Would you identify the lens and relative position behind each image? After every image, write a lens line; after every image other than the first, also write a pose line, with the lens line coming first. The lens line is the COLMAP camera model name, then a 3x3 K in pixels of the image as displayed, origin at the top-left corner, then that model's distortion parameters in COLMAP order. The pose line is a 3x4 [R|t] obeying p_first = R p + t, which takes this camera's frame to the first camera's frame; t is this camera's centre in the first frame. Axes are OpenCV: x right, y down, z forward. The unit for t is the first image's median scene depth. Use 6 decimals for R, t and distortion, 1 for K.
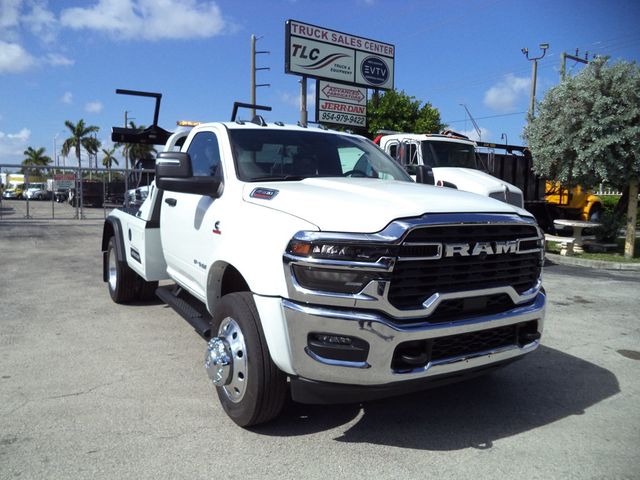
lens RADIAL K [[520.5, 0, 321.5], [0, 520.5, 246.5], [0, 0, 1]] dist [-0.036317, 0.009504]
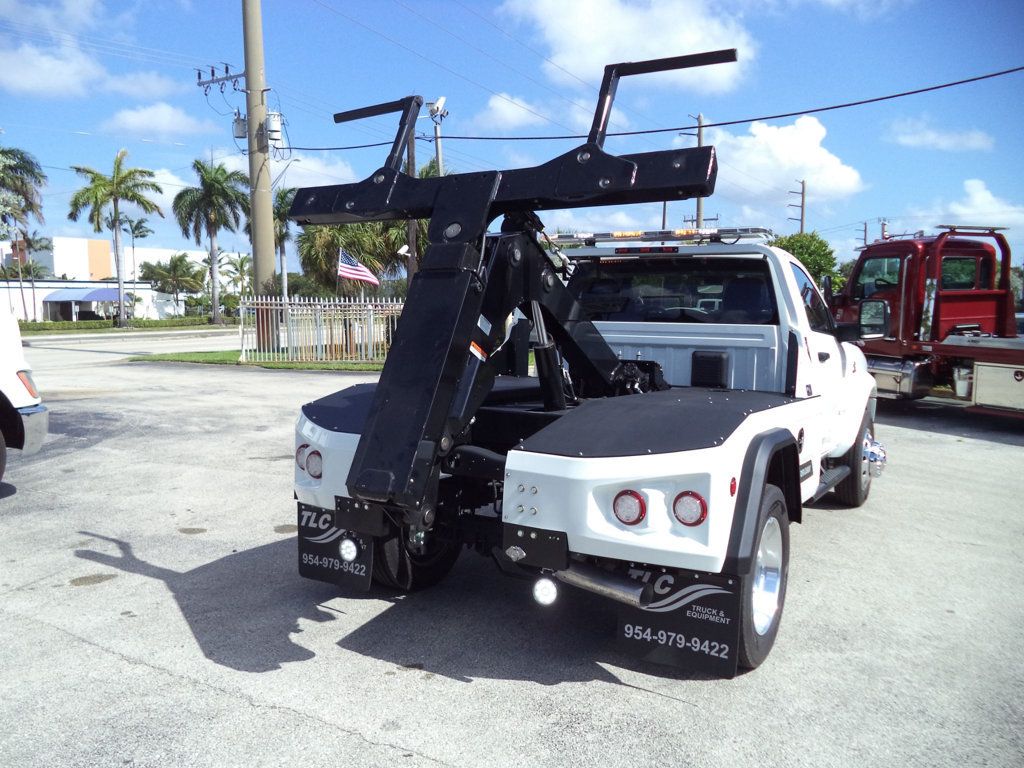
lens RADIAL K [[832.8, 0, 507.8], [0, 832.8, 378.6], [0, 0, 1]] dist [-0.036317, 0.009504]
pose [[-0.468229, -0.101315, 0.877780, -1.513517], [0.075692, 0.985154, 0.154084, -0.364733], [-0.880359, 0.138588, -0.453609, 2.605368]]
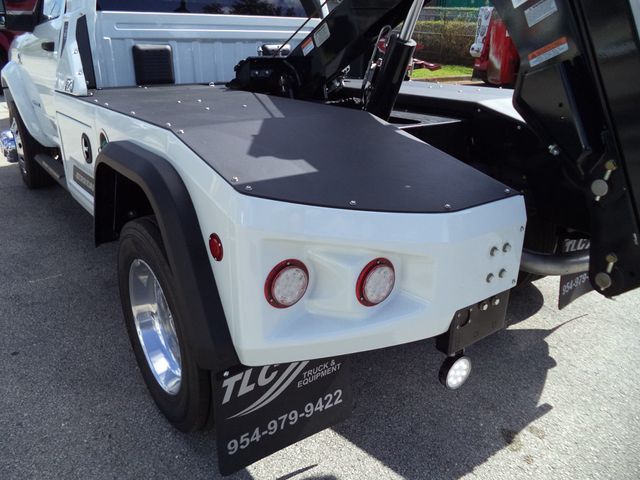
lens RADIAL K [[520.5, 0, 318.8], [0, 520.5, 244.2], [0, 0, 1]] dist [-0.036317, 0.009504]
pose [[-0.993952, -0.009477, -0.109401, -0.280820], [-0.061614, 0.872796, 0.484181, -0.303784], [0.090896, 0.487993, -0.868102, 2.659900]]
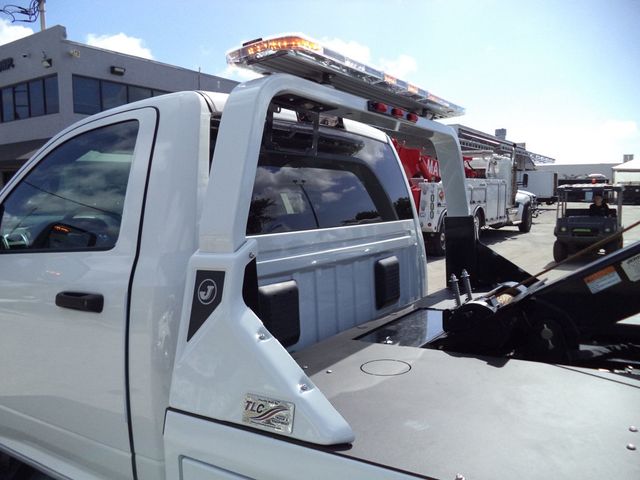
lens RADIAL K [[520.5, 0, 321.1], [0, 520.5, 230.7], [0, 0, 1]] dist [-0.036317, 0.009504]
pose [[-0.902335, 0.019100, -0.430611, 0.106530], [-0.051476, 0.987093, 0.151651, -0.294234], [0.427950, 0.159006, -0.889706, 2.174645]]
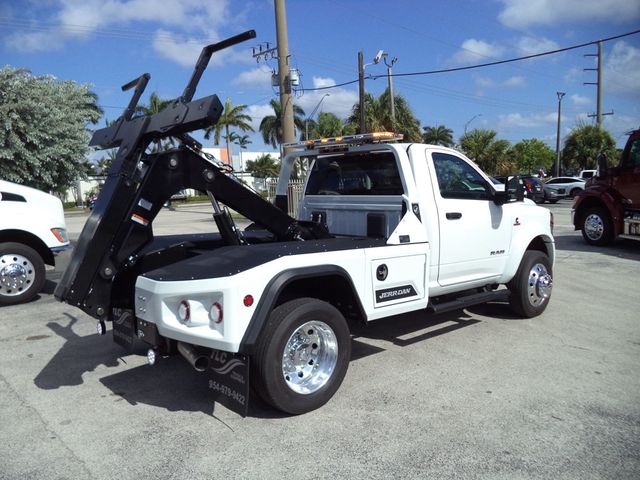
lens RADIAL K [[520.5, 0, 318.9], [0, 520.5, 237.2], [0, 0, 1]] dist [-0.036317, 0.009504]
pose [[-0.187625, -0.118868, 0.975022, -1.773447], [0.126888, 0.981400, 0.144063, -0.317061], [-0.974010, 0.150749, -0.169052, 1.976254]]
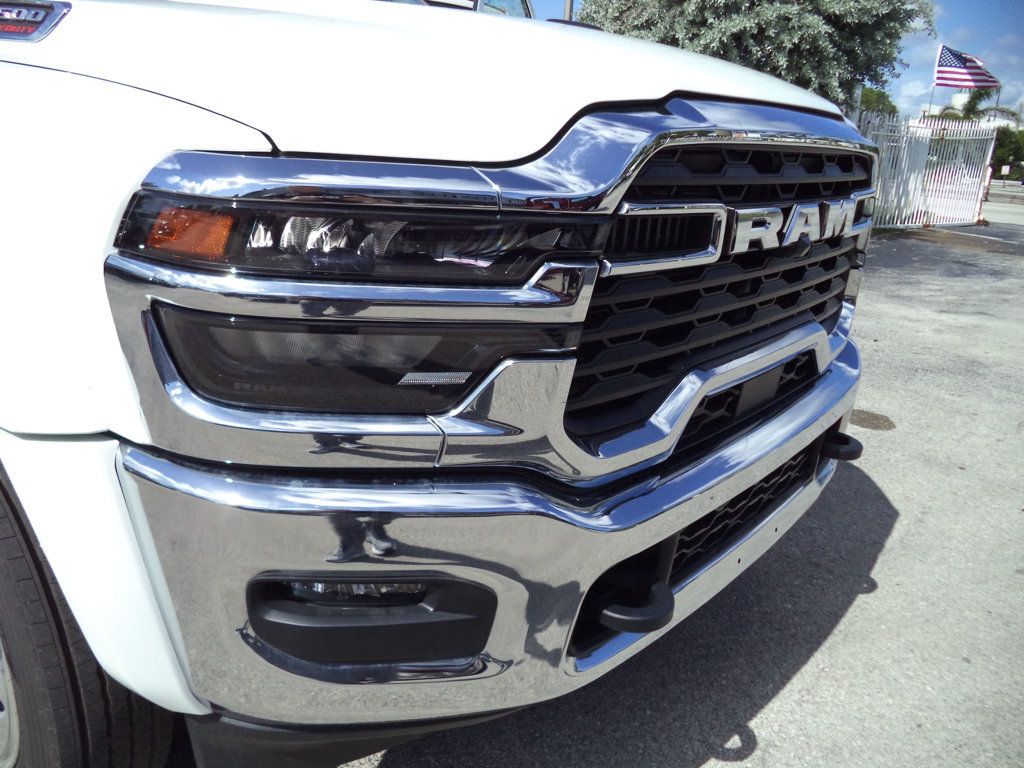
lens RADIAL K [[832.8, 0, 525.1], [0, 832.8, 392.0], [0, 0, 1]] dist [-0.036317, 0.009504]
pose [[0.932316, -0.082867, 0.352023, -0.027885], [0.008756, 0.978281, 0.207099, -0.001425], [-0.361539, -0.190000, 0.912792, 0.480731]]
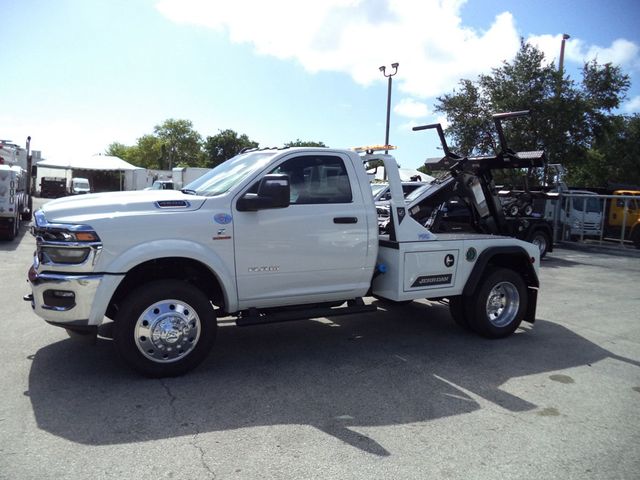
lens RADIAL K [[520.5, 0, 314.1], [0, 520.5, 246.3], [0, 0, 1]] dist [-0.036317, 0.009504]
pose [[-0.054722, 0.063508, -0.996480, 1.563366], [-0.153152, 0.985632, 0.071227, -0.157326], [0.986686, 0.156511, -0.044210, 1.629614]]
